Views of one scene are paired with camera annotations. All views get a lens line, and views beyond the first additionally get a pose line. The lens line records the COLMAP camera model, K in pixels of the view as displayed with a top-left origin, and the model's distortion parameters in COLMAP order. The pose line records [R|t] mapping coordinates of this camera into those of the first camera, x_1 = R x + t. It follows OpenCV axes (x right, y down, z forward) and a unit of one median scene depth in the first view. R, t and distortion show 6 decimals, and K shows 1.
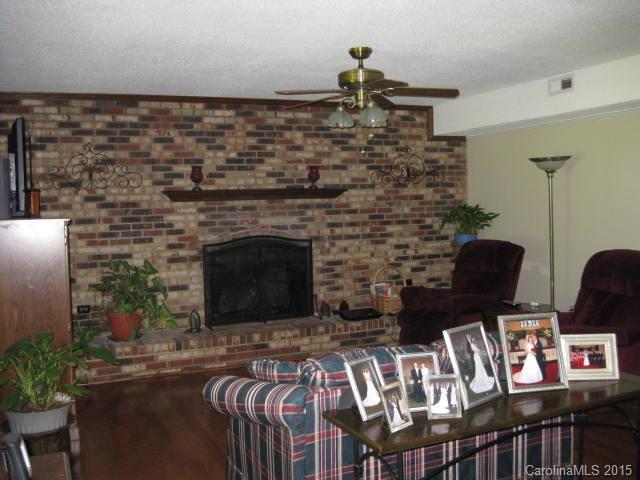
lens RADIAL K [[656.8, 0, 320.0], [0, 656.8, 240.0], [0, 0, 1]] dist [-0.109804, 0.026780]
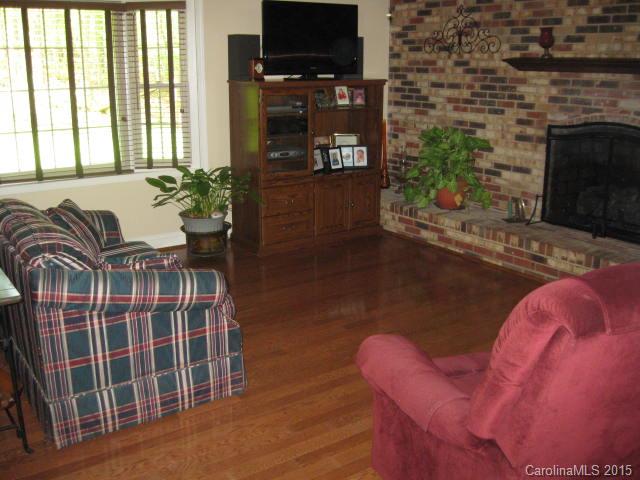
lens RADIAL K [[656.8, 0, 320.0], [0, 656.8, 240.0], [0, 0, 1]] dist [-0.109804, 0.026780]
pose [[0.196189, 0.286022, -0.937924, 0.587829], [-0.055440, 0.958218, 0.280614, -0.067909], [0.978998, -0.003055, 0.203849, 0.559076]]
